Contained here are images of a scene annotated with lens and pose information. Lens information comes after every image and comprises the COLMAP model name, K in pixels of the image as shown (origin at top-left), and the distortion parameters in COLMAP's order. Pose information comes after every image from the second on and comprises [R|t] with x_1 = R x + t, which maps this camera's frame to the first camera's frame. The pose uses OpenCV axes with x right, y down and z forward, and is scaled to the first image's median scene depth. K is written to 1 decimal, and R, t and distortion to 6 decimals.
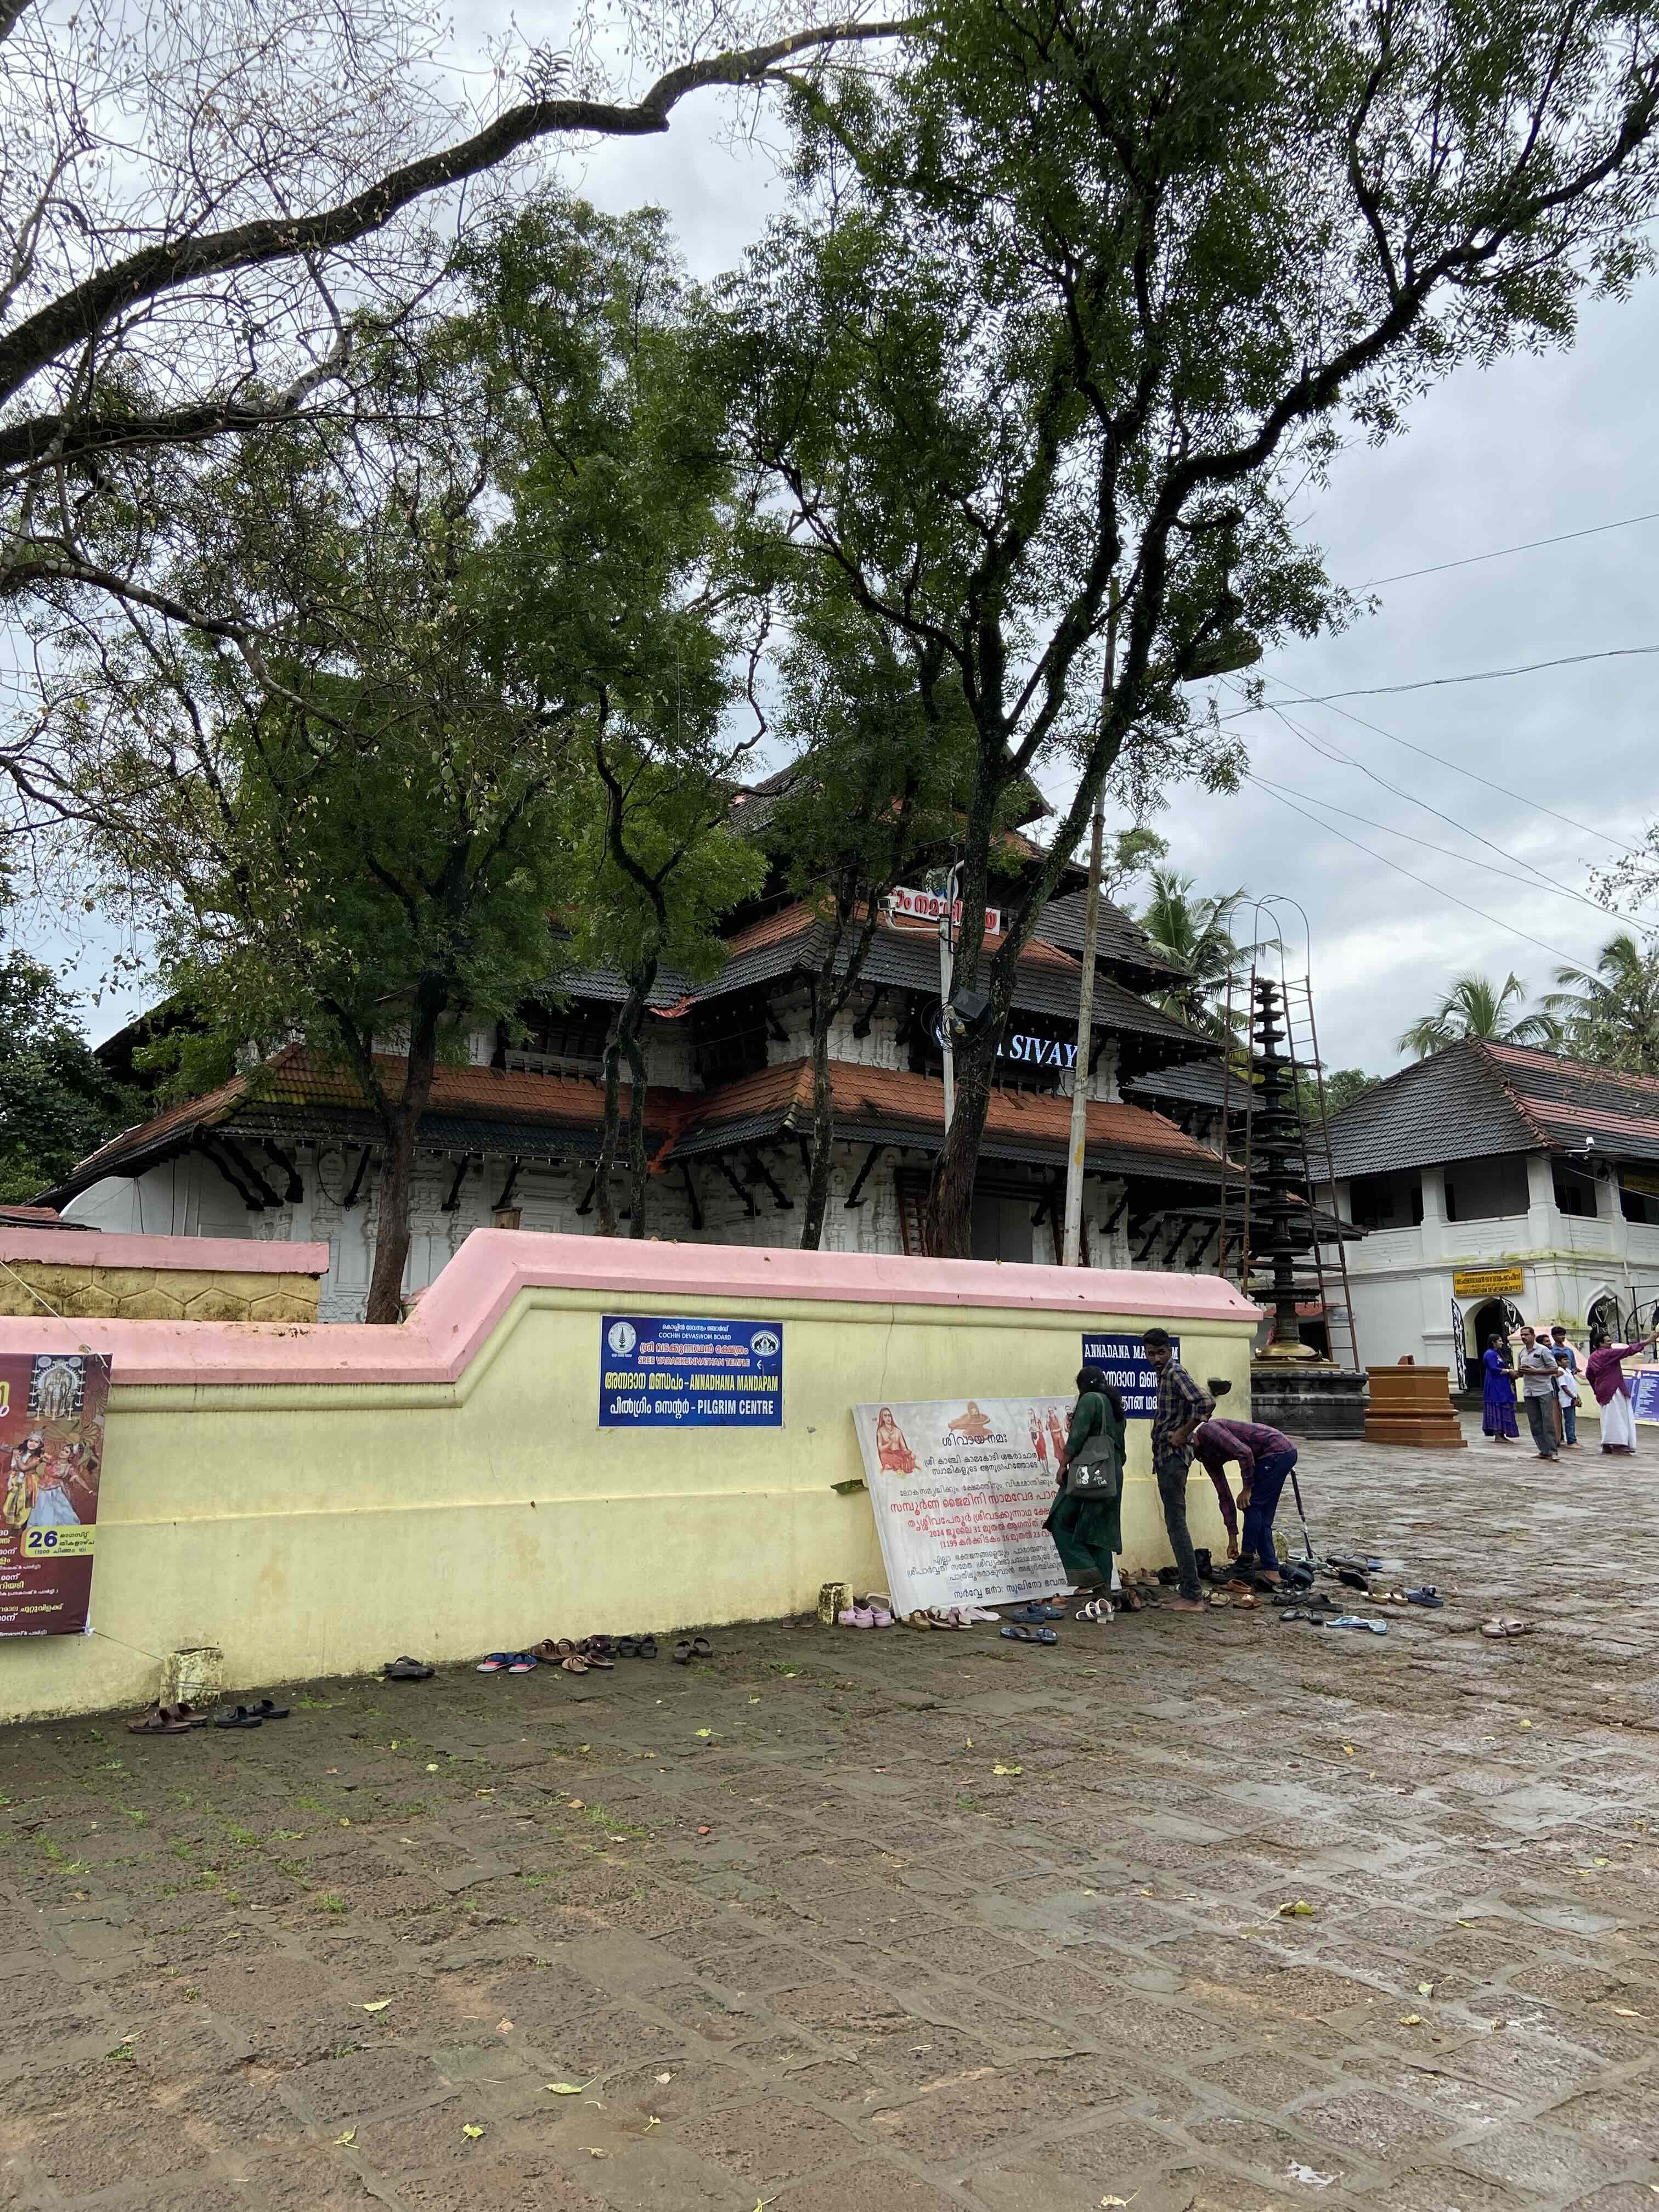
lens RADIAL K [[1669.6, 0, 842.2], [0, 1669.6, 1091.3], [0, 0, 1]] dist [0.139492, -0.175447]
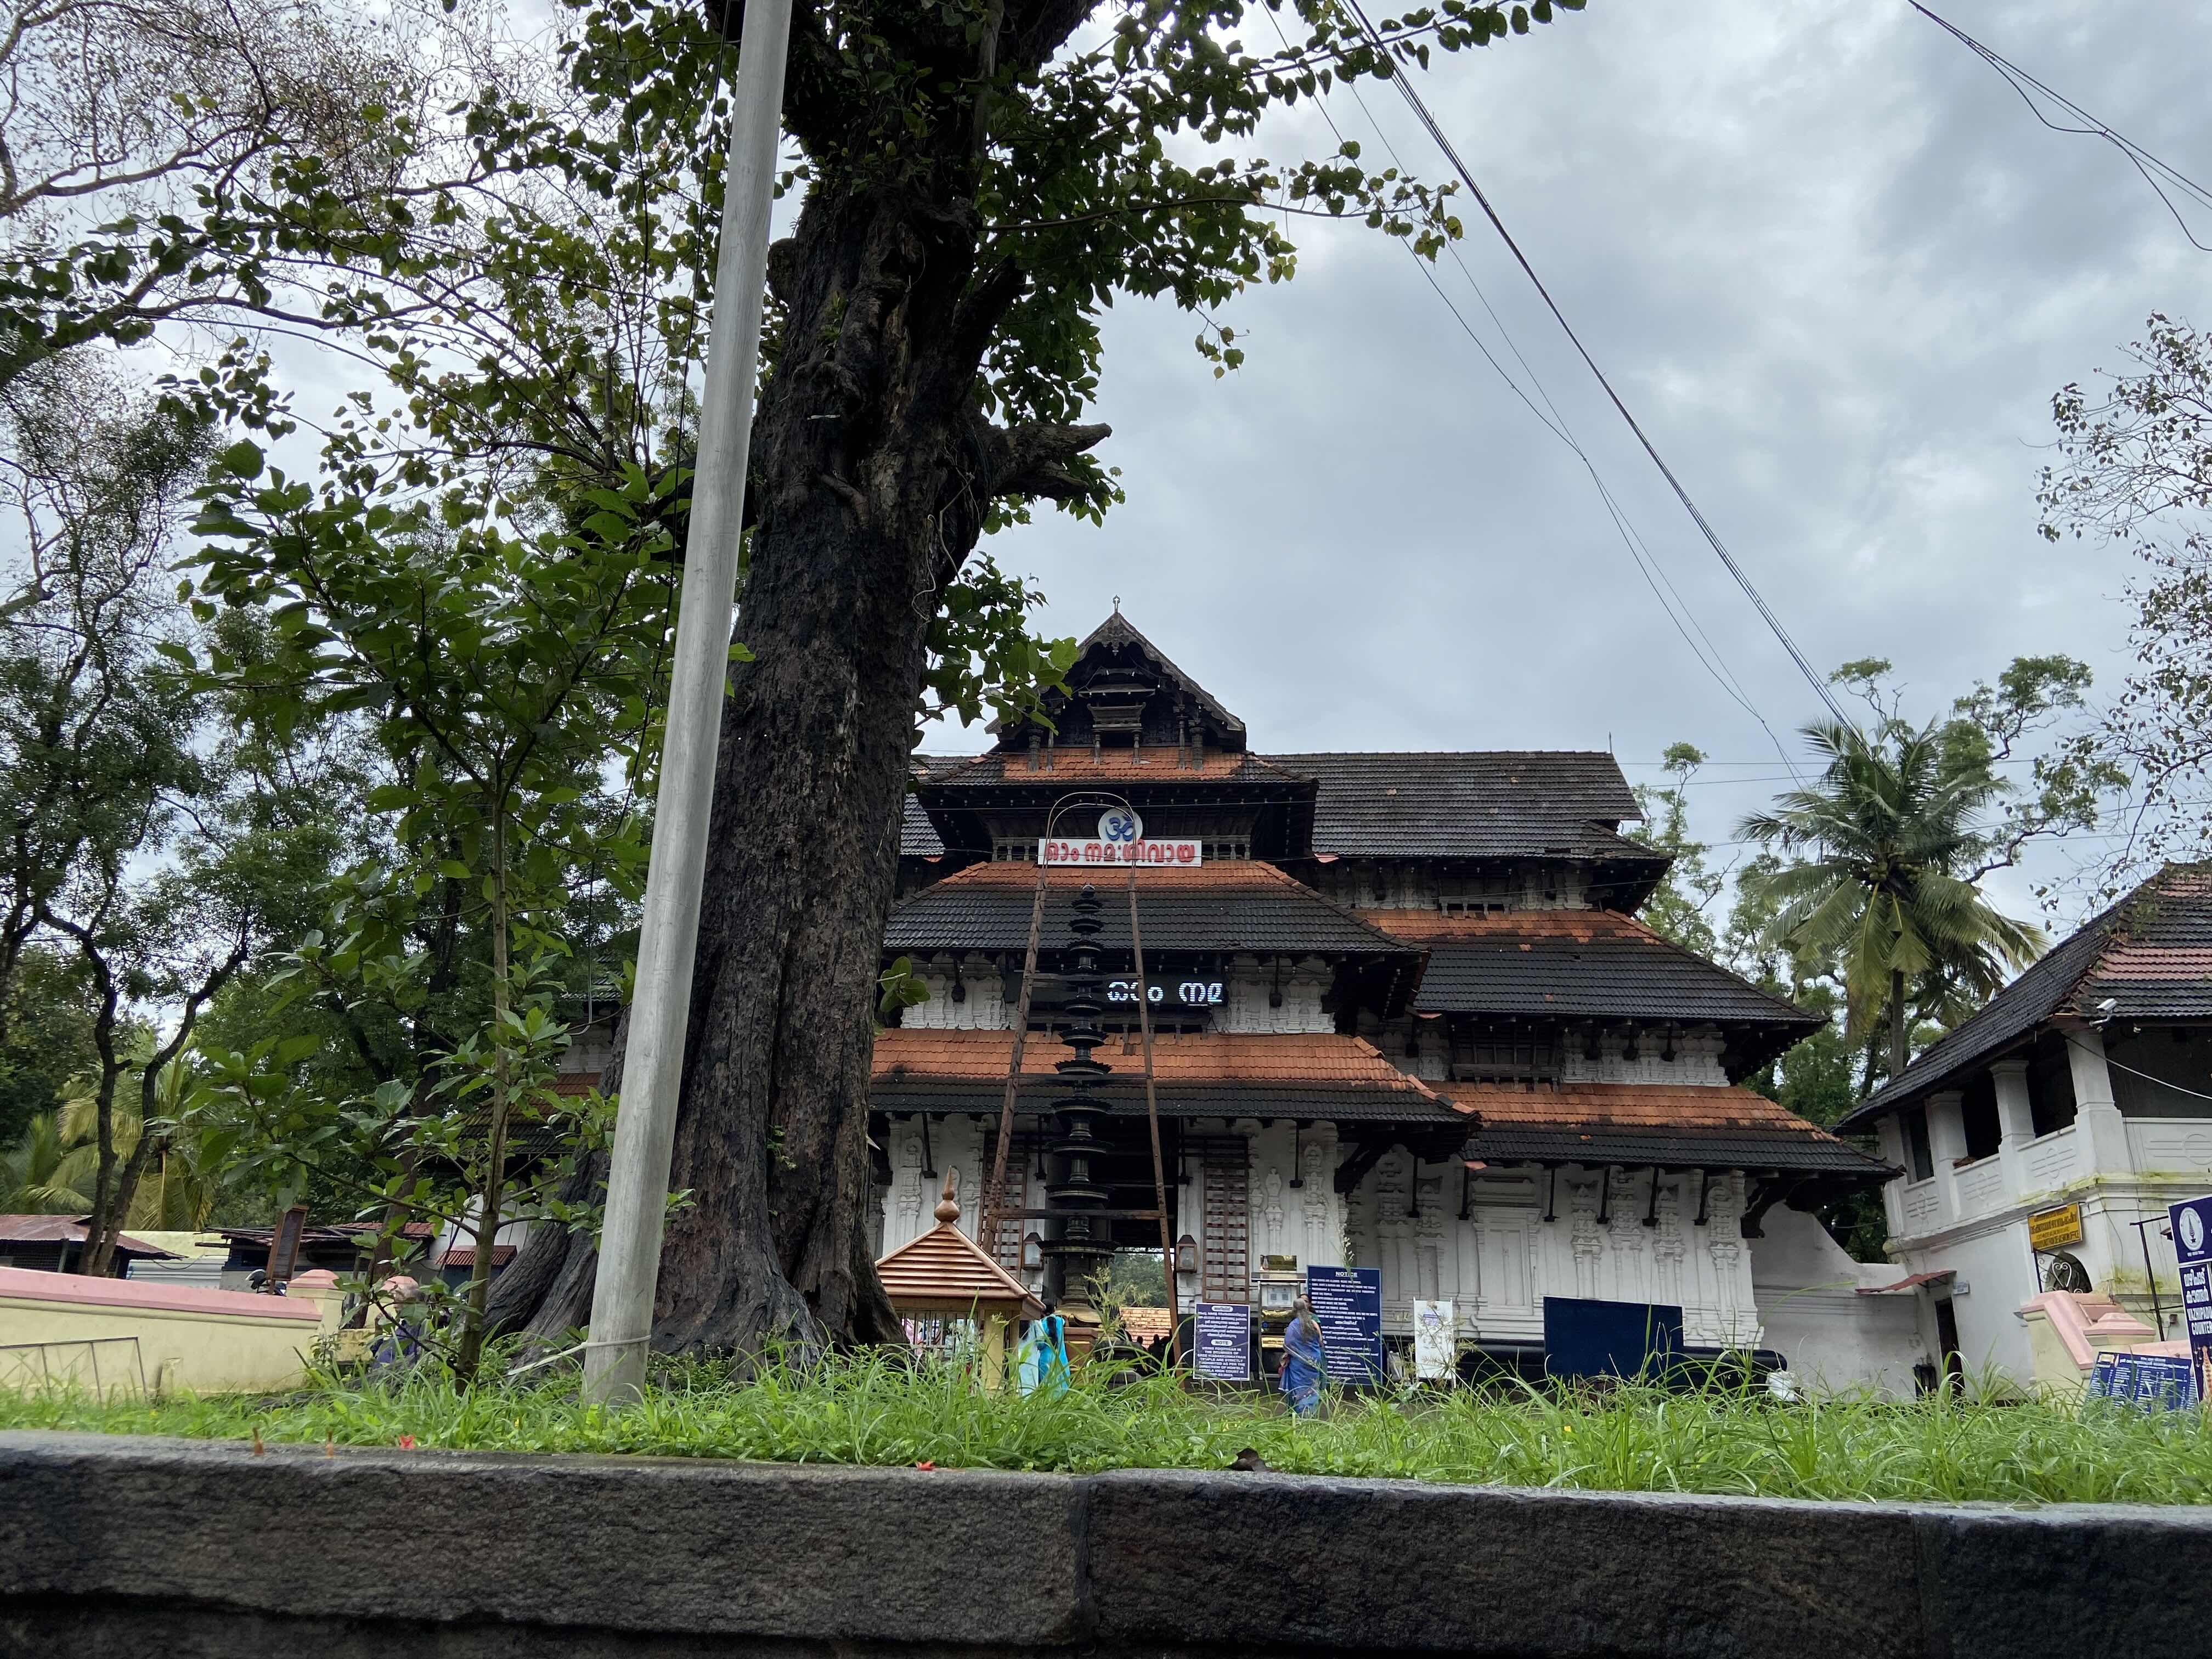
lens RADIAL K [[1669.3, 0, 1106.0], [0, 1669.3, 829.5], [0, 0, 1]] dist [0.138702, -0.174117]
pose [[0.764360, -0.191594, -0.615667, 0.722318], [0.096255, 0.978040, -0.184861, 0.061418], [0.637564, 0.082039, 0.766016, 0.284548]]
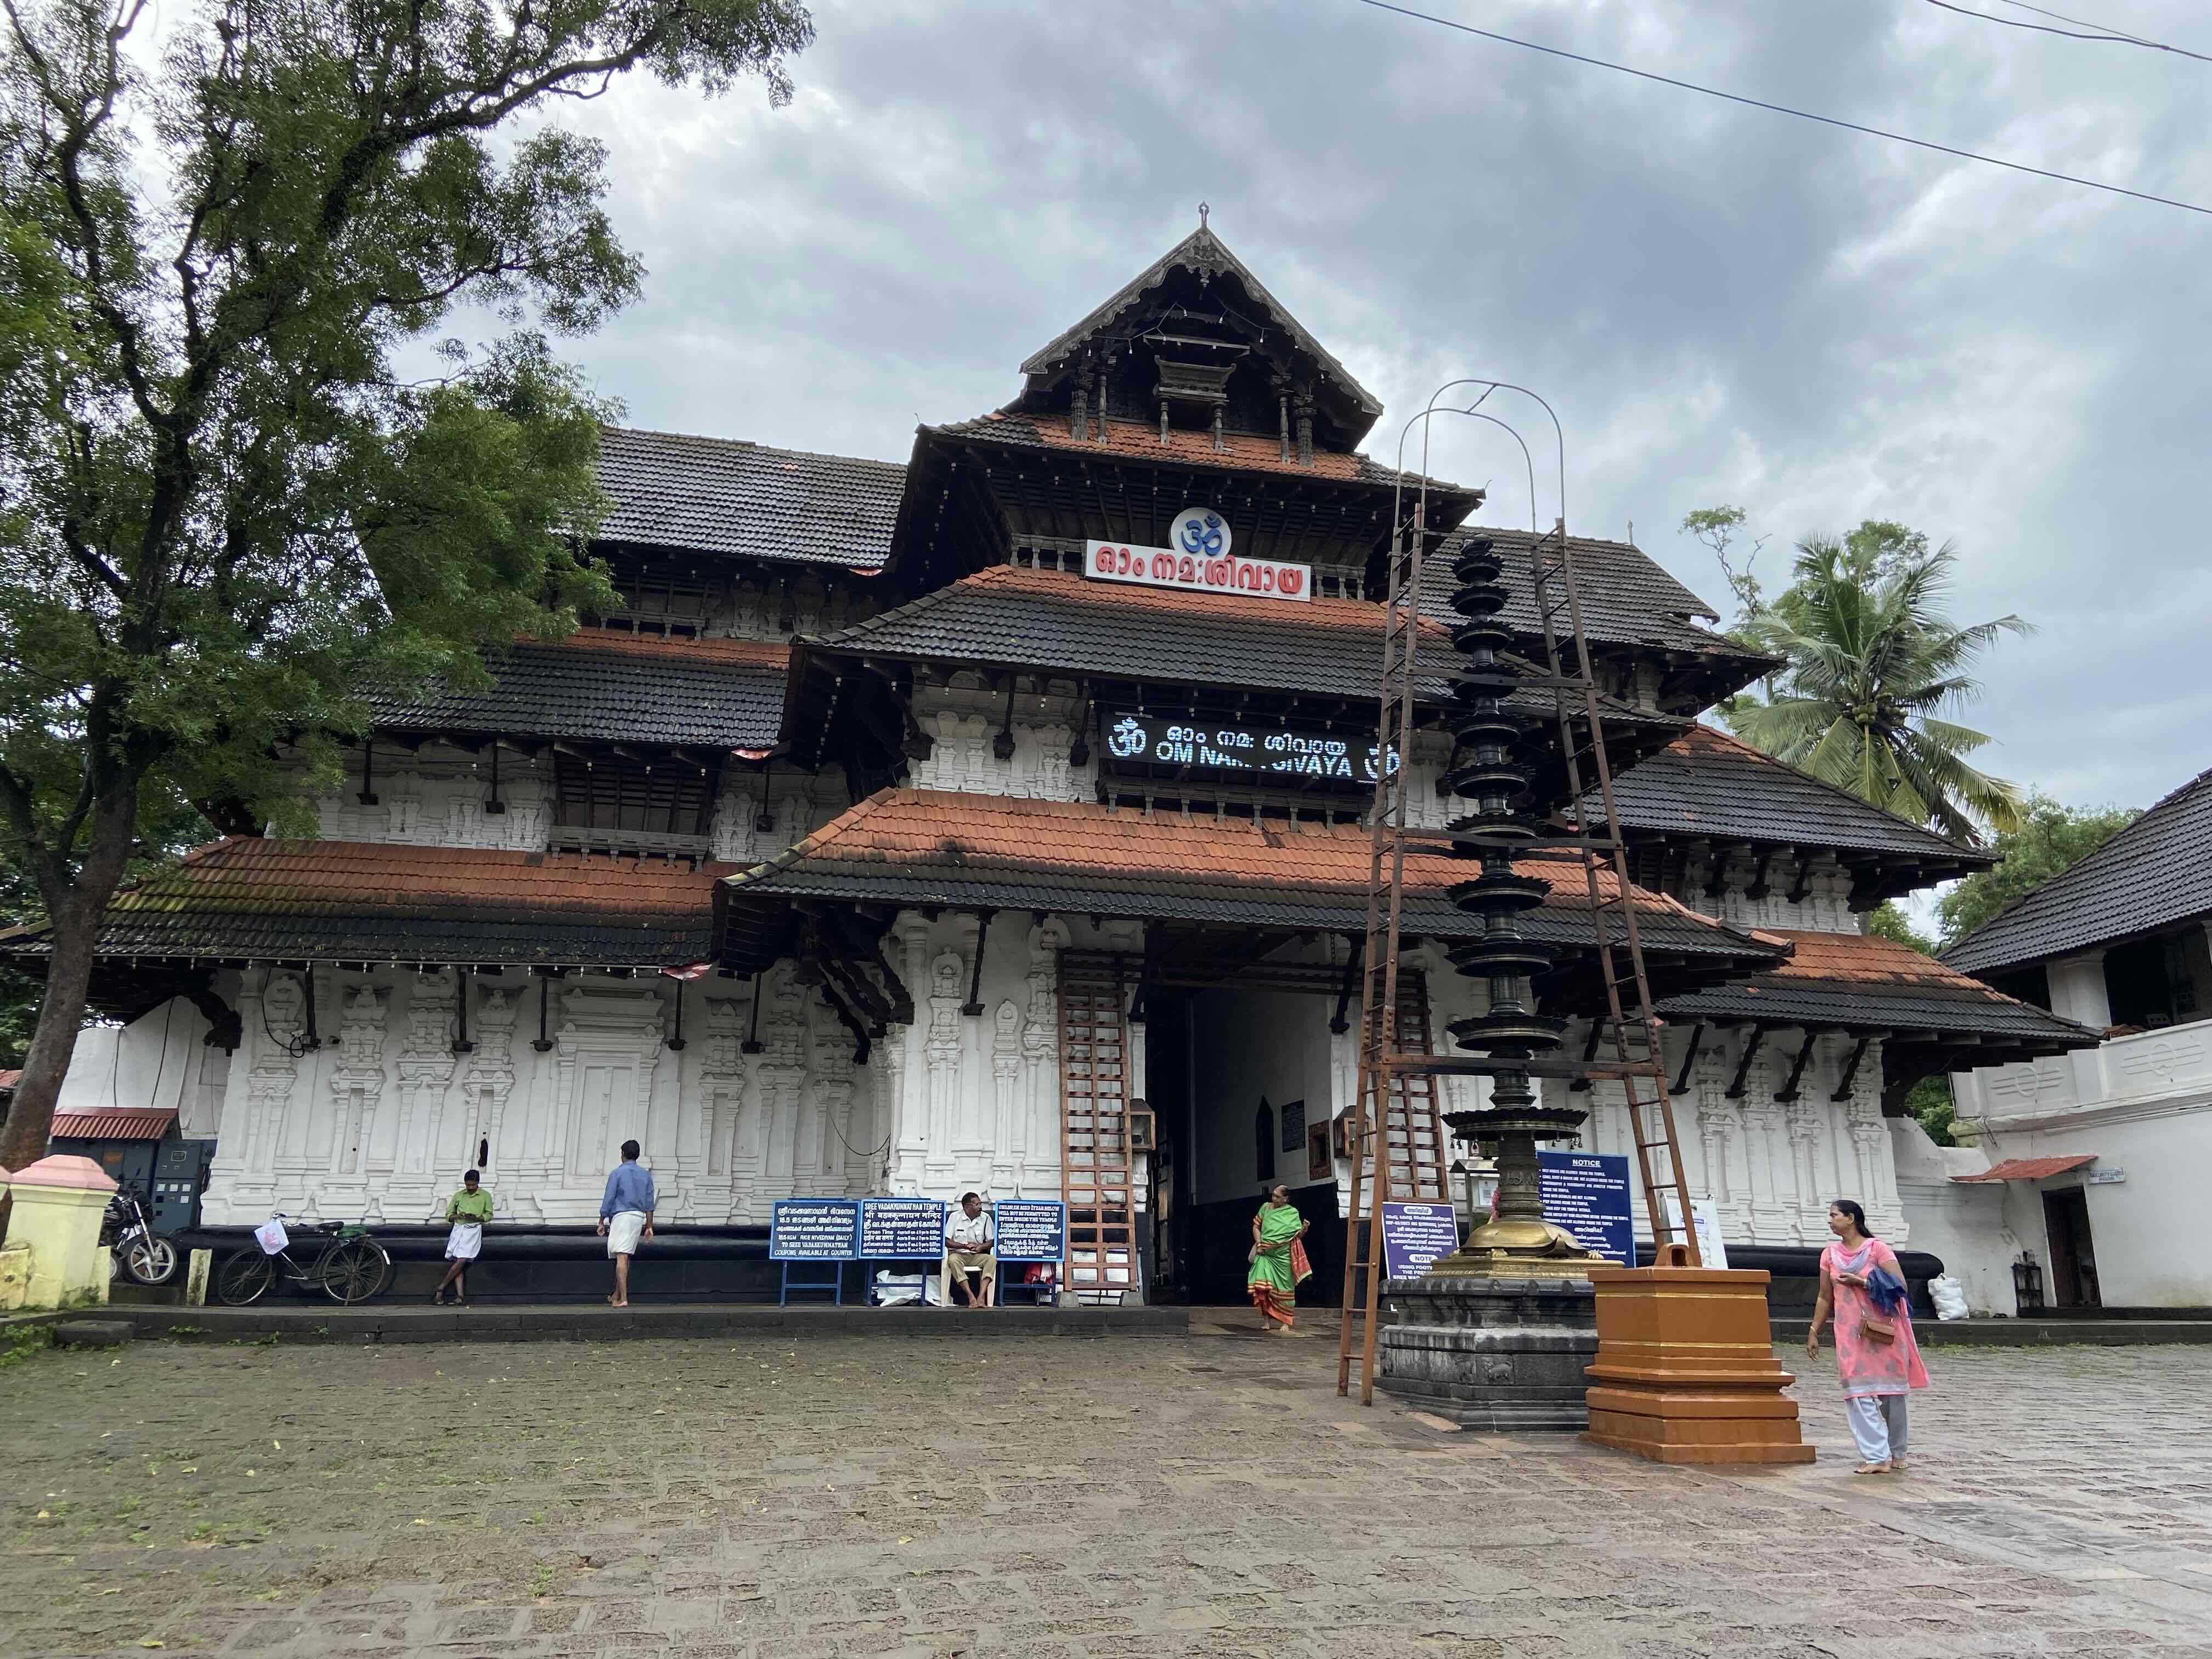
lens RADIAL K [[1669.6, 0, 1122.9], [0, 1669.6, 815.6], [0, 0, 1]] dist [0.139492, -0.175447]
pose [[0.924790, -0.098107, -0.367612, 0.300055], [0.065643, 0.992837, -0.099831, 0.061063], [0.374772, 0.068192, 0.924606, 0.408944]]
